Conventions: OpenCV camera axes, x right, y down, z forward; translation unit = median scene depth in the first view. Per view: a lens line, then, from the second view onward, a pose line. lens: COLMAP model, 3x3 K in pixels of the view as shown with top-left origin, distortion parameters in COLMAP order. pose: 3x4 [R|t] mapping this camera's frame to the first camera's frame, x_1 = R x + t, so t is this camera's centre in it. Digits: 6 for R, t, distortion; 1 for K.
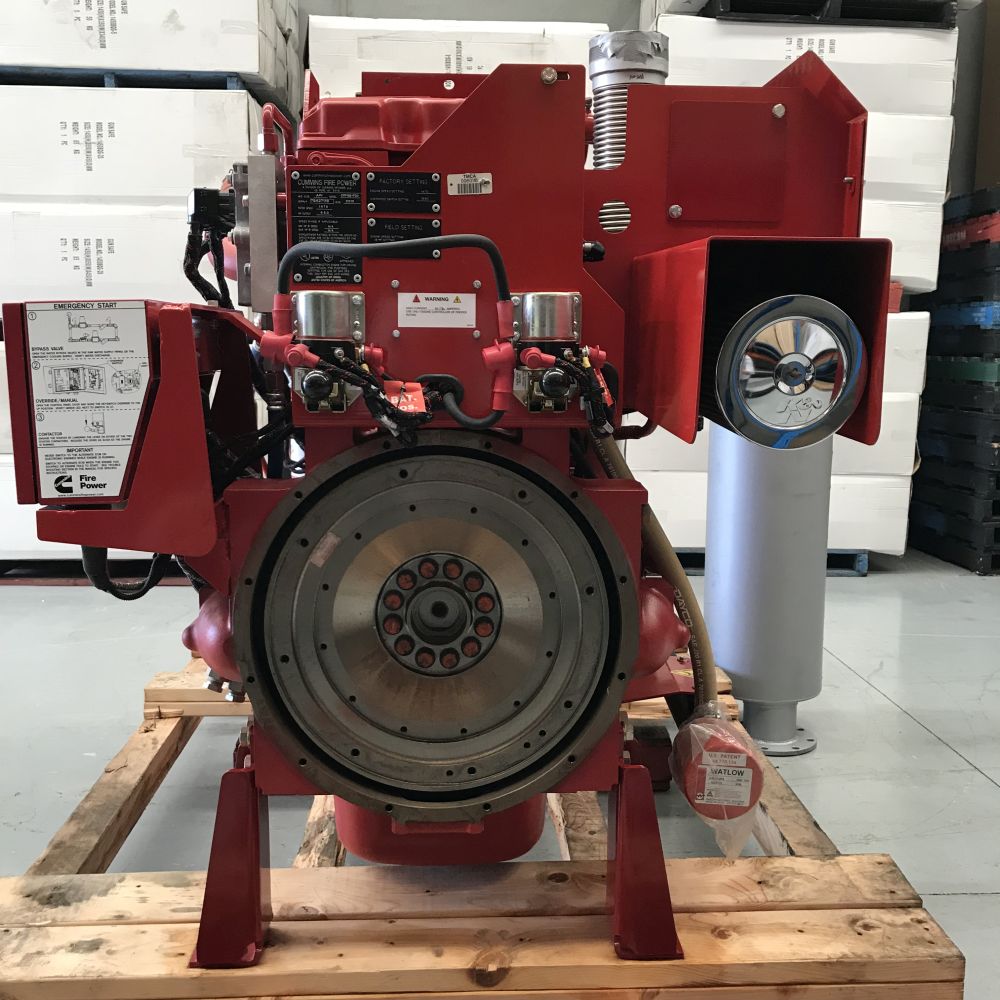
lens RADIAL K [[1087.5, 0, 500.0], [0, 1087.5, 500.0], [0, 0, 1]] dist [0.179805, -0.511905]
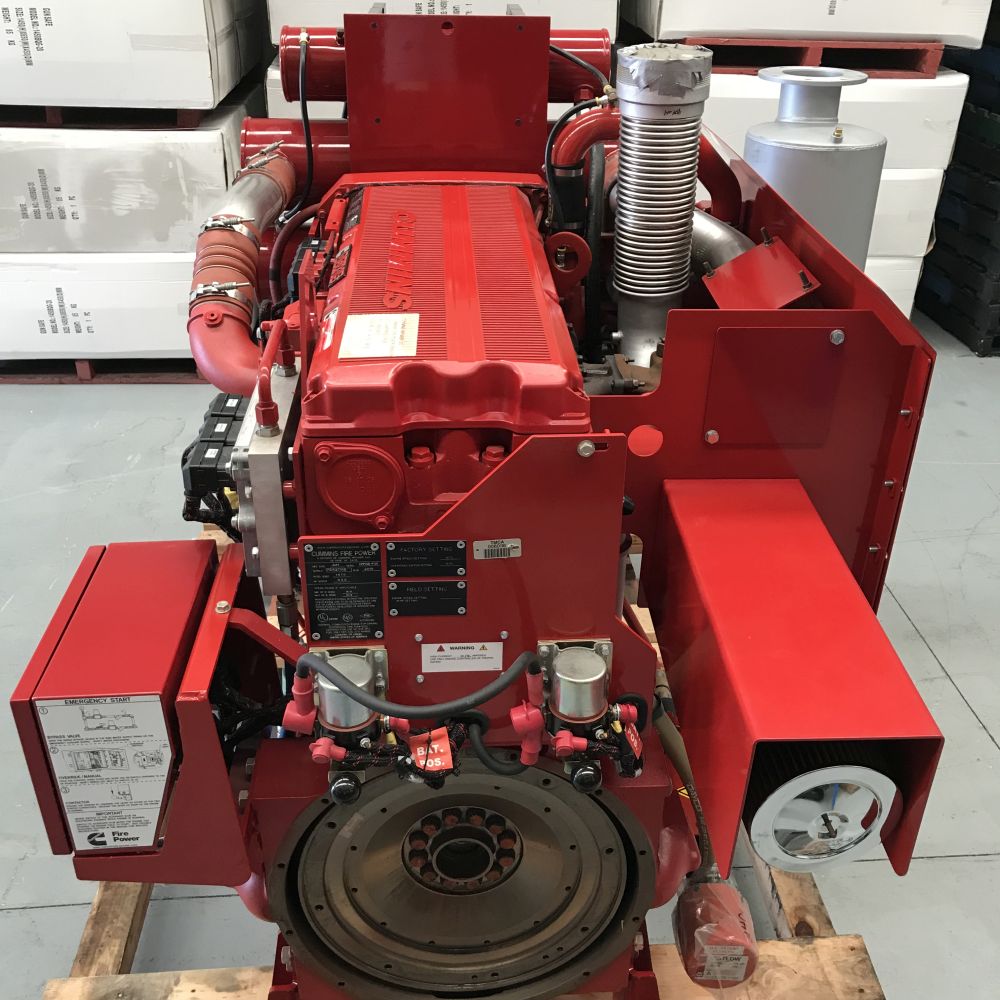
lens RADIAL K [[1087.5, 0, 500.0], [0, 1087.5, 500.0], [0, 0, 1]] dist [0.108227, -0.195982]
pose [[0.999853, -0.004969, 0.016393, -0.038101], [-0.001262, 0.933027, 0.359804, -0.622173], [-0.017084, -0.359772, 0.932884, 0.151751]]
